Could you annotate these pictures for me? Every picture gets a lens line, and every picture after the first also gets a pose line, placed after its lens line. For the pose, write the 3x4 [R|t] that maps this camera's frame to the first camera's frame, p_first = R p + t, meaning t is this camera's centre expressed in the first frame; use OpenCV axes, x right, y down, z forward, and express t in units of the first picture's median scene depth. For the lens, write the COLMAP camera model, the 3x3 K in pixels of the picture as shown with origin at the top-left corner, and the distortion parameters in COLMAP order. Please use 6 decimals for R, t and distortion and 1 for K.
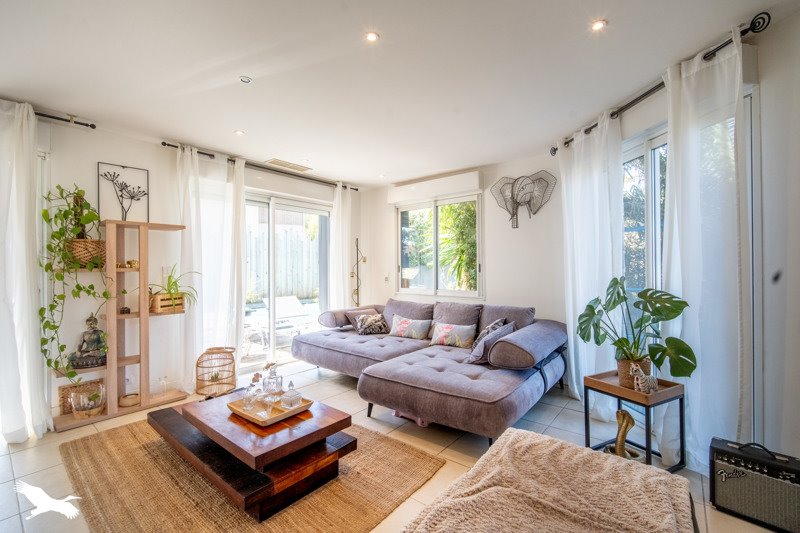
lens RADIAL K [[350.1, 0, 394.6], [0, 350.1, 265.3], [0, 0, 1]] dist [-0.000118, -0.000024]
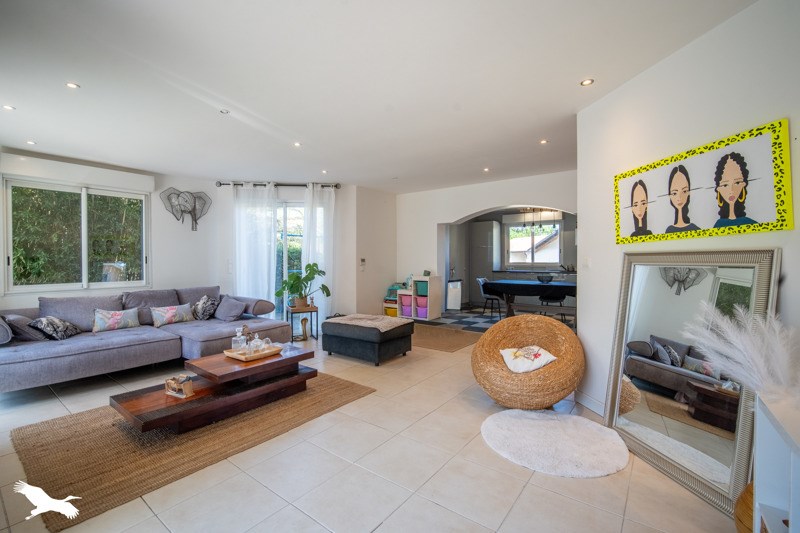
lens RADIAL K [[350.1, 0, 394.6], [0, 350.1, 265.3], [0, 0, 1]] dist [-0.000118, -0.000024]
pose [[-0.029524, -0.015970, 0.999437, -1.028792], [-0.008672, 0.999839, 0.015720, 0.000743], [-0.999526, -0.008203, -0.029657, 0.248649]]
